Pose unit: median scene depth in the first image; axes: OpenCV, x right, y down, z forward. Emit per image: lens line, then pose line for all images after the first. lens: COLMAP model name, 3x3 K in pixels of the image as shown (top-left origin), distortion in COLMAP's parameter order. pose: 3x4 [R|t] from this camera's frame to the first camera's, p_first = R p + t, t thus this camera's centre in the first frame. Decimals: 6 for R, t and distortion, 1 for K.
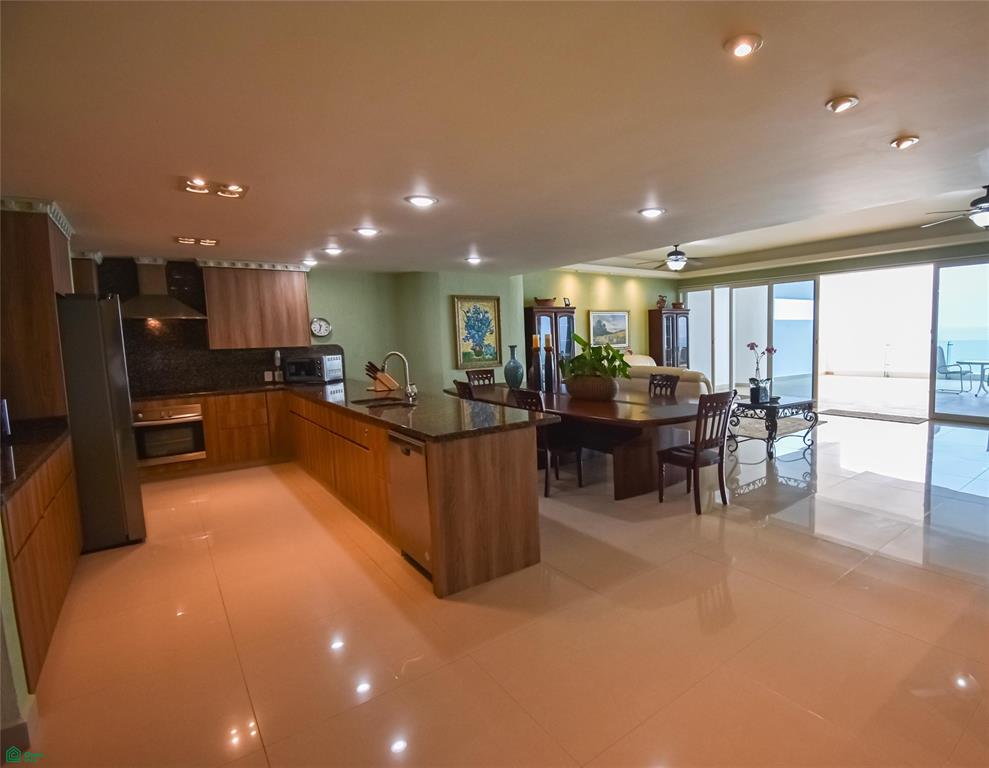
lens RADIAL K [[497.6, 0, 578.4], [0, 497.6, 381.0], [0, 0, 1]] dist [0.014201, -0.011434]
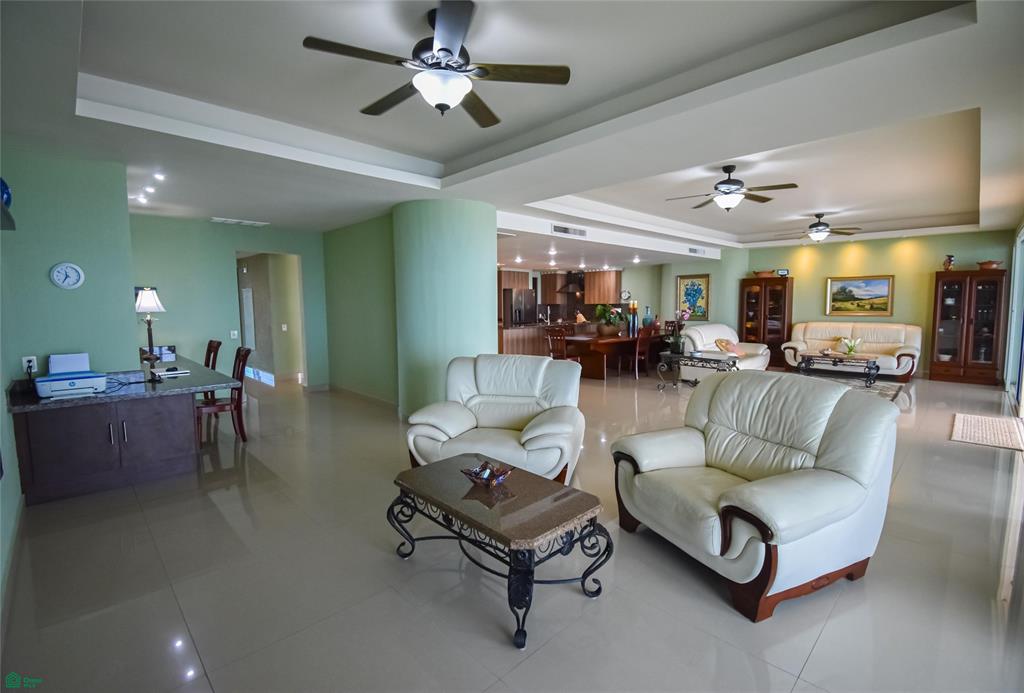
lens RADIAL K [[457.5, 0, 522.0], [0, 457.5, 345.9], [0, 0, 1]] dist [-0.006137, -0.004253]
pose [[0.086799, 0.116190, -0.989427, 1.442812], [-0.090239, 0.990010, 0.108342, -0.067357], [0.992130, 0.079881, 0.096417, 0.410336]]
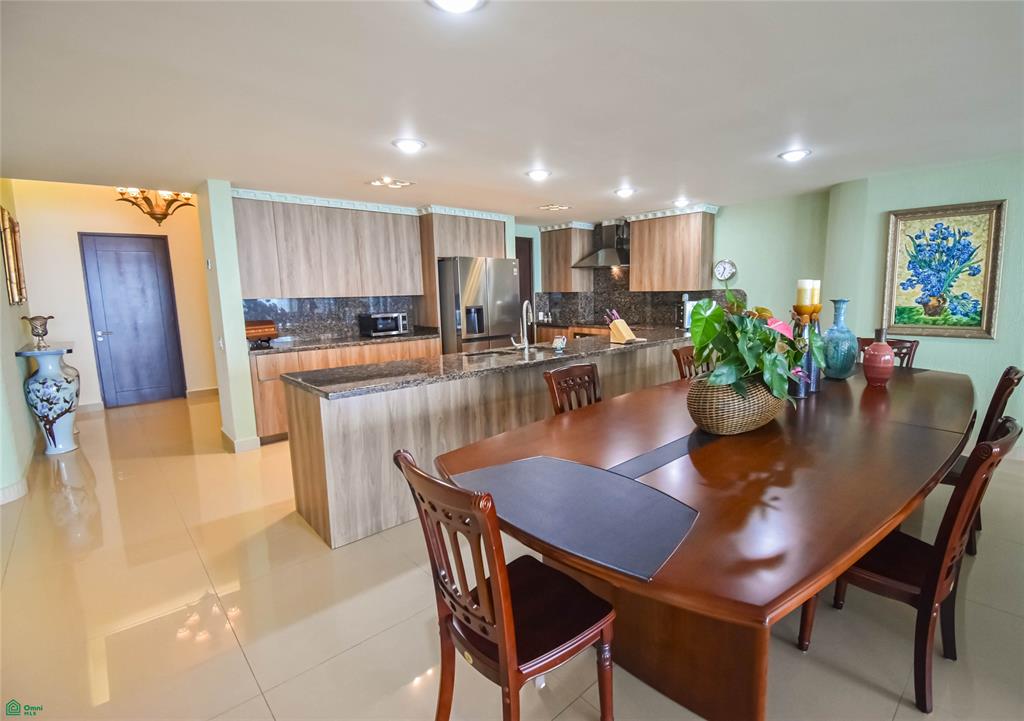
lens RADIAL K [[473.5, 0, 557.8], [0, 473.5, 358.8], [0, 0, 1]] dist [-0.006231, -0.004794]
pose [[0.079578, 0.167317, -0.982686, 0.358129], [-0.080687, 0.983659, 0.160948, -0.064781], [0.993558, 0.066482, 0.091778, 0.649855]]
